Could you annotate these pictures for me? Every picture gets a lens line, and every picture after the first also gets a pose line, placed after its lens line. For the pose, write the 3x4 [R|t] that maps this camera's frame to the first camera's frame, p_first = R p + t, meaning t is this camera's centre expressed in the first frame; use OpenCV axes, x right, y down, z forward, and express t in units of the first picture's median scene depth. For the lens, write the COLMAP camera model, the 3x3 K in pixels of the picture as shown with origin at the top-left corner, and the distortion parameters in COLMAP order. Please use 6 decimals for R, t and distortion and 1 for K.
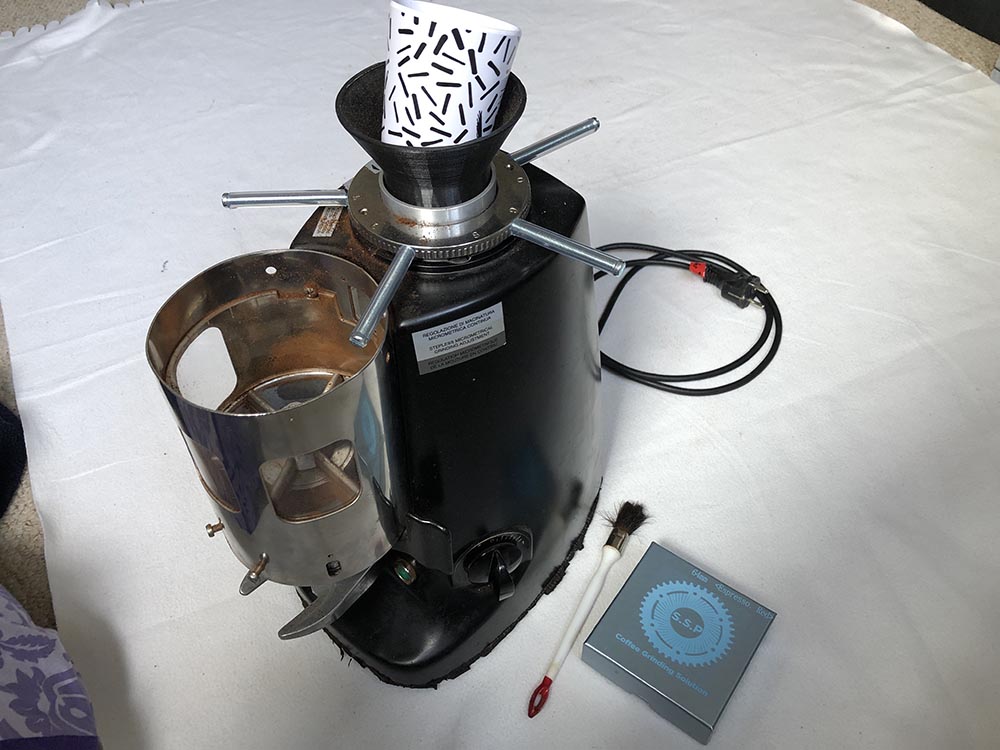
lens RADIAL K [[835.1, 0, 500.0], [0, 835.1, 375.0], [0, 0, 1]] dist [-0.008549, -0.003697]
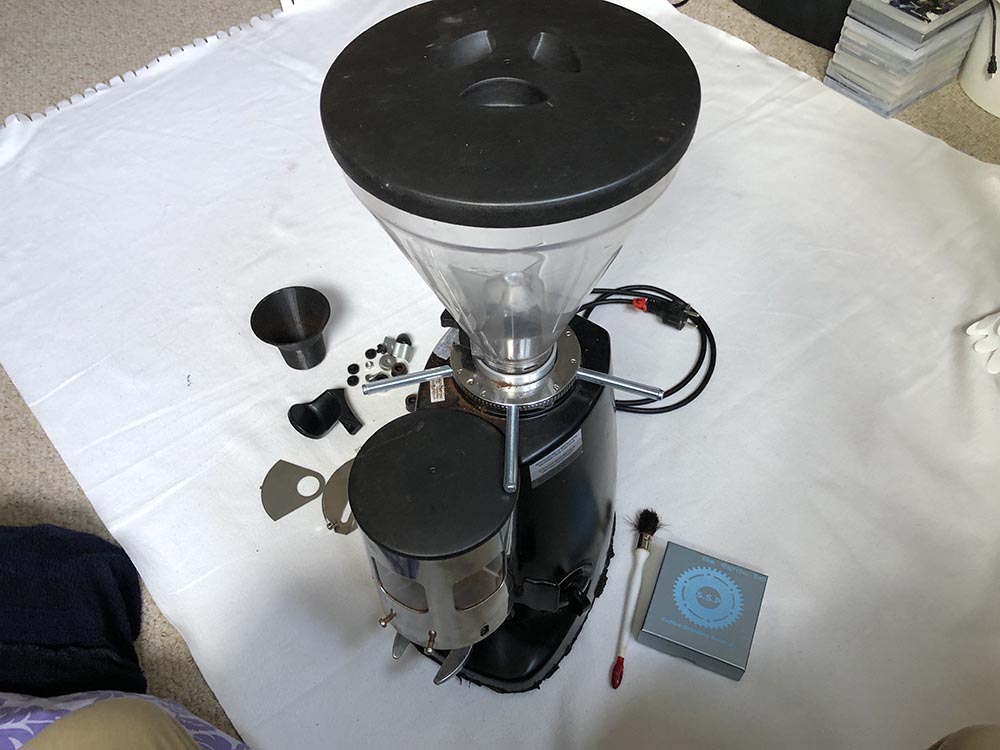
lens RADIAL K [[820.2, 0, 500.0], [0, 820.2, 375.0], [0, 0, 1]] dist [0.001227, -0.006781]
pose [[0.972313, -0.190920, 0.134749, -0.180403], [0.182823, 0.980635, 0.070218, -0.178649], [-0.145545, -0.043639, 0.988389, -0.214658]]
